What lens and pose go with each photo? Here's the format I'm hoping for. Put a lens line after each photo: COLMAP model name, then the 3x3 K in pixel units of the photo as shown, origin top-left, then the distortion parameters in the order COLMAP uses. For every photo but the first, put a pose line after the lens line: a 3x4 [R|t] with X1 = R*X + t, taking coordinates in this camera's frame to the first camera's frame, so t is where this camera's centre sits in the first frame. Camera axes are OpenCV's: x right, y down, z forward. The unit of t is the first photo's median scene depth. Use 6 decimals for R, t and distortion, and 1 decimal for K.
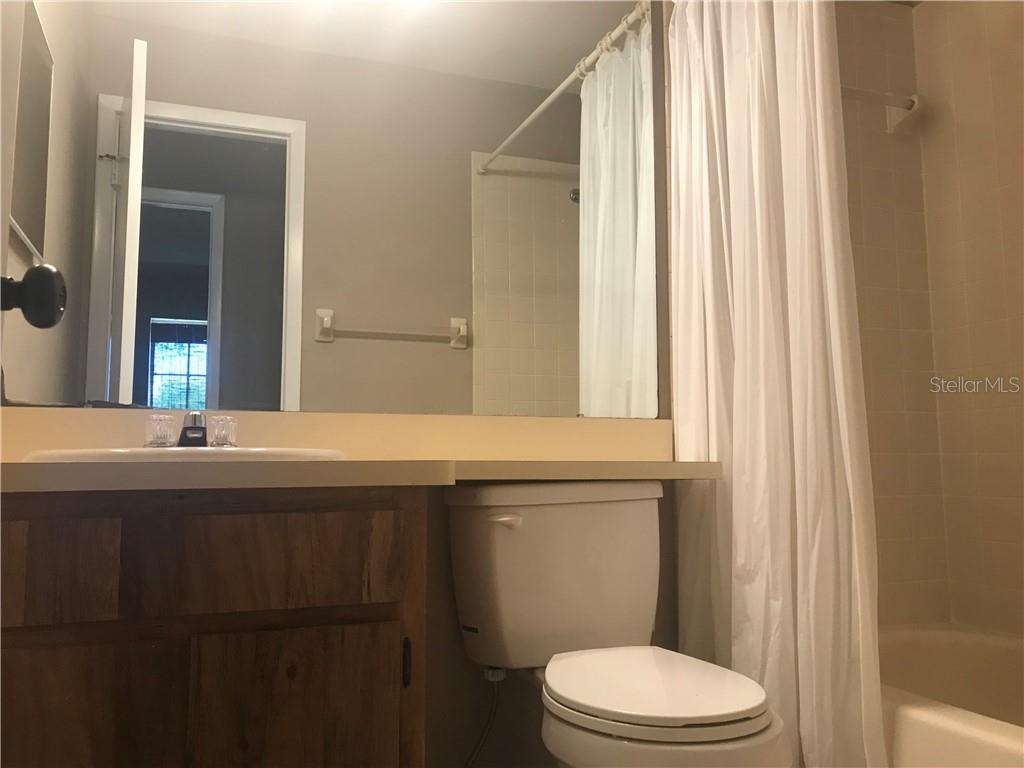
lens RADIAL K [[837.0, 0, 508.8], [0, 837.0, 388.1], [0, 0, 1]] dist [0.032974, -0.044373]
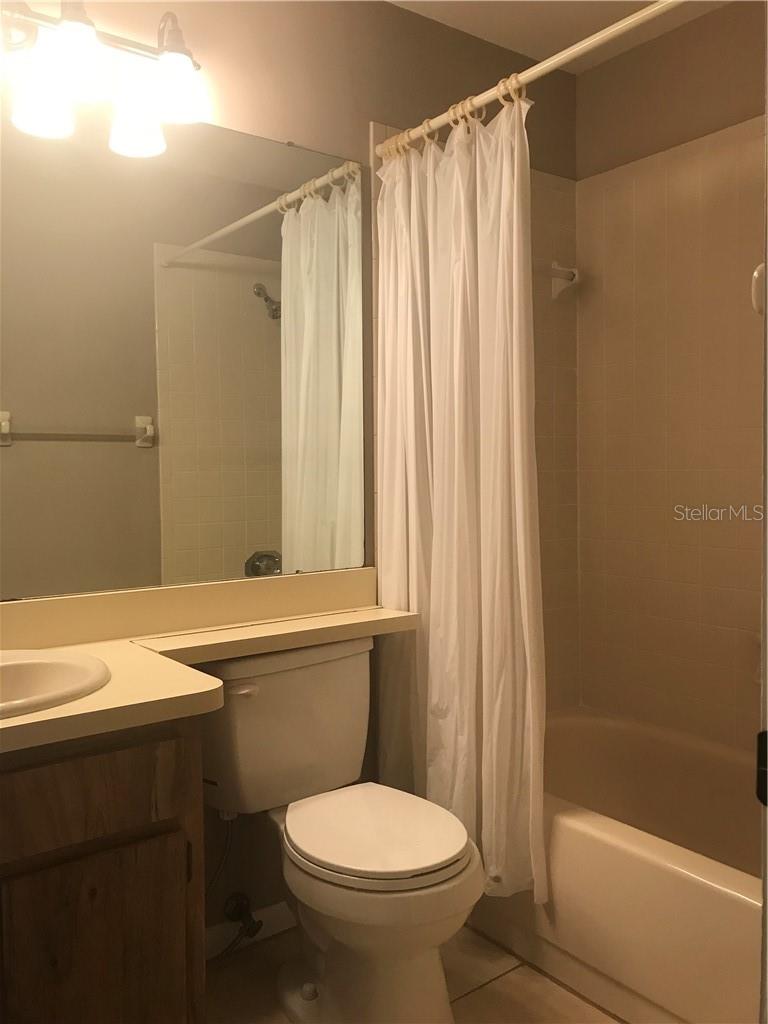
lens RADIAL K [[837.0, 0, 387.8], [0, 837.0, 503.4], [0, 0, 1]] dist [0.032974, -0.044373]
pose [[0.958501, -0.015127, 0.284687, -0.126744], [-0.024260, 0.990641, 0.134319, -0.230569], [-0.284055, -0.135652, 0.949164, -0.082285]]
